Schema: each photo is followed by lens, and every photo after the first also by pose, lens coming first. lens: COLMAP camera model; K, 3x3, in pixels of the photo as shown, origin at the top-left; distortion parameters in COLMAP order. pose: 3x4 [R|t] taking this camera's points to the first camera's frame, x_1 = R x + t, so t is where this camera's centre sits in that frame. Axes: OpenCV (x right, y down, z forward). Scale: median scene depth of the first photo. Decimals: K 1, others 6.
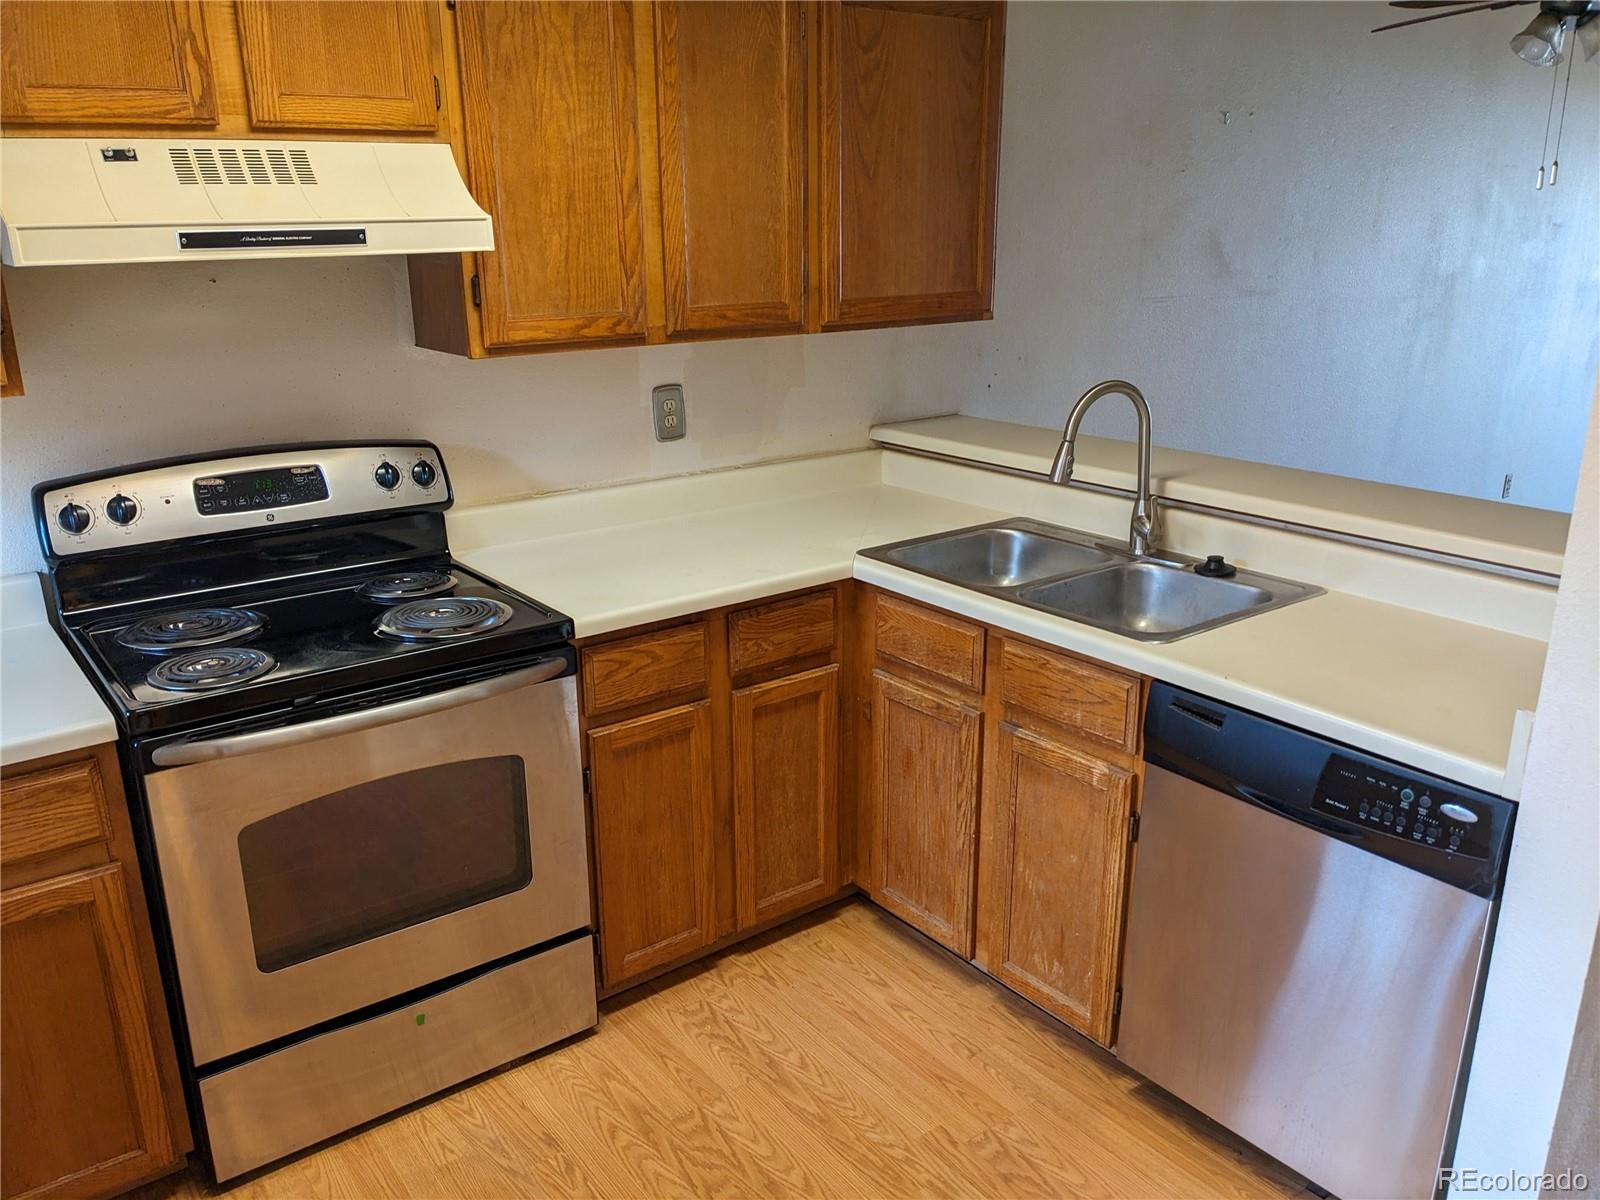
lens RADIAL K [[1264.2, 0, 800.0], [0, 1264.2, 600.0], [0, 0, 1]] dist [0.095062, -0.137923]
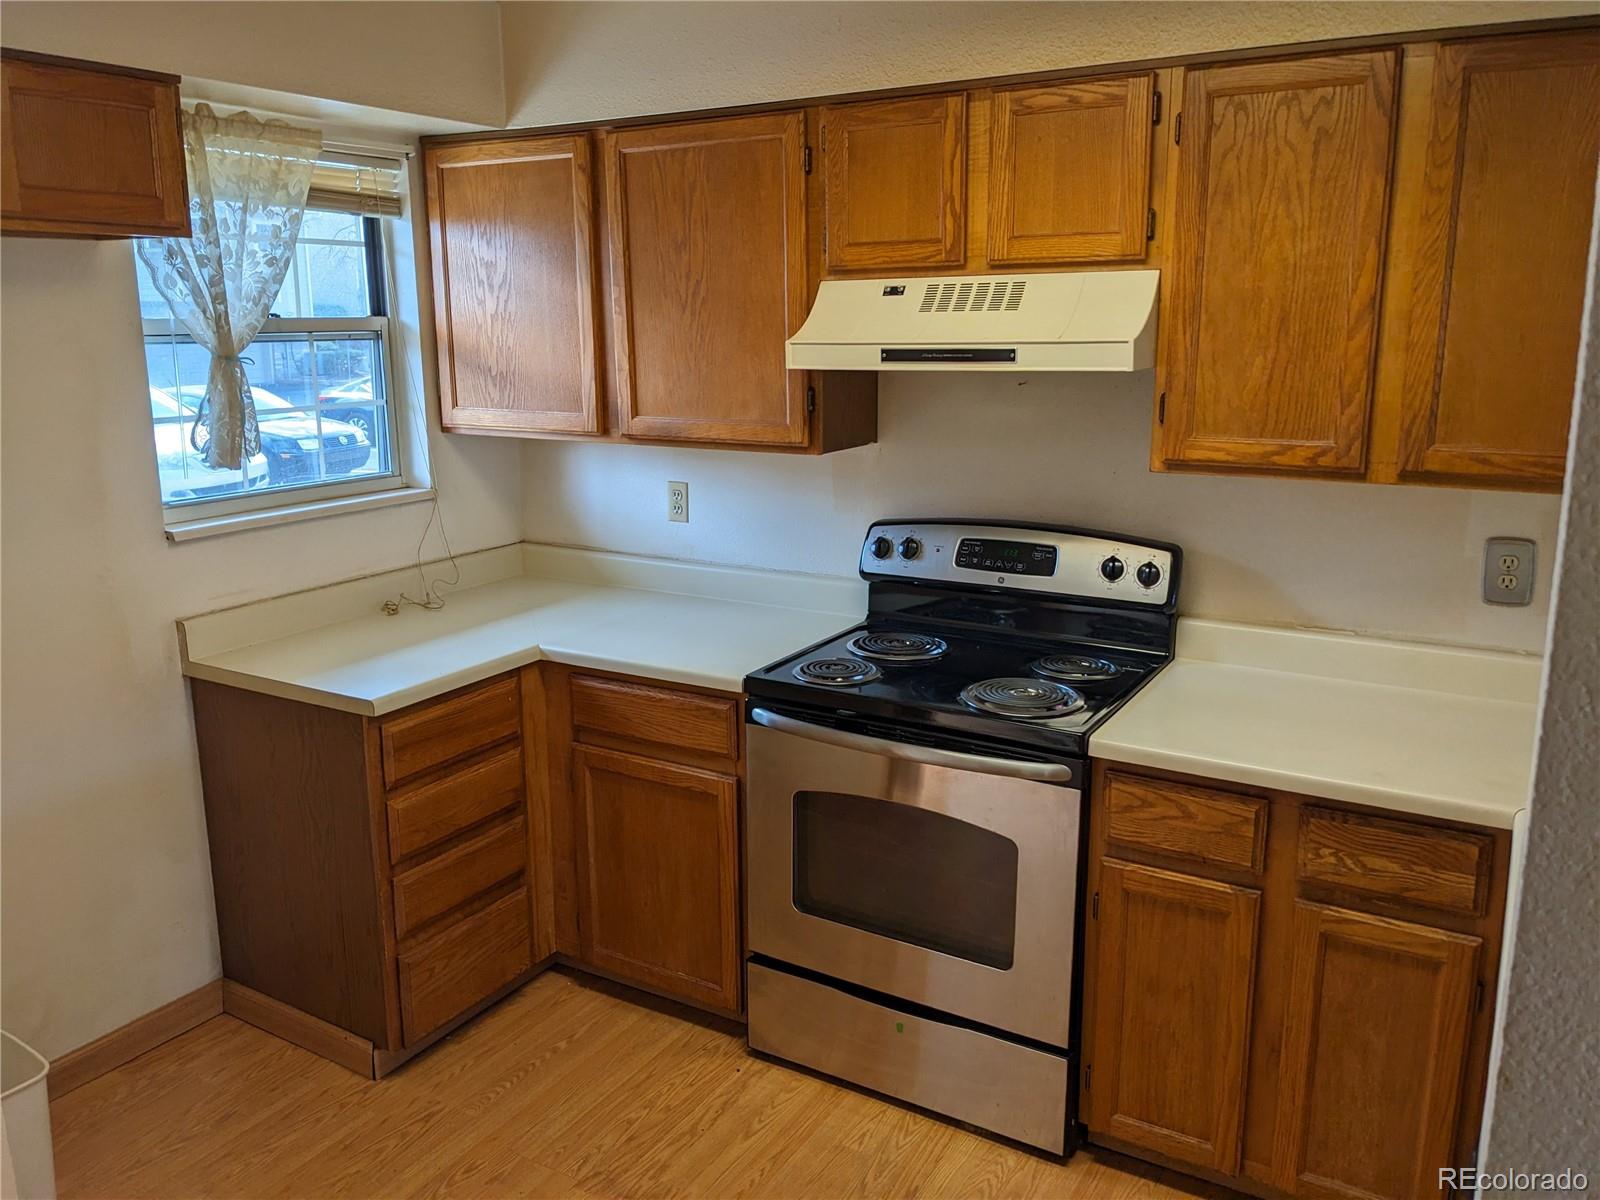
lens RADIAL K [[1269.2, 0, 796.2], [0, 1269.2, 560.4], [0, 0, 1]] dist [0.092670, -0.128246]
pose [[0.382768, 0.189042, -0.904296, 0.574882], [-0.266611, 0.959797, 0.087794, -0.134441], [0.884538, 0.207490, 0.417781, 0.333218]]
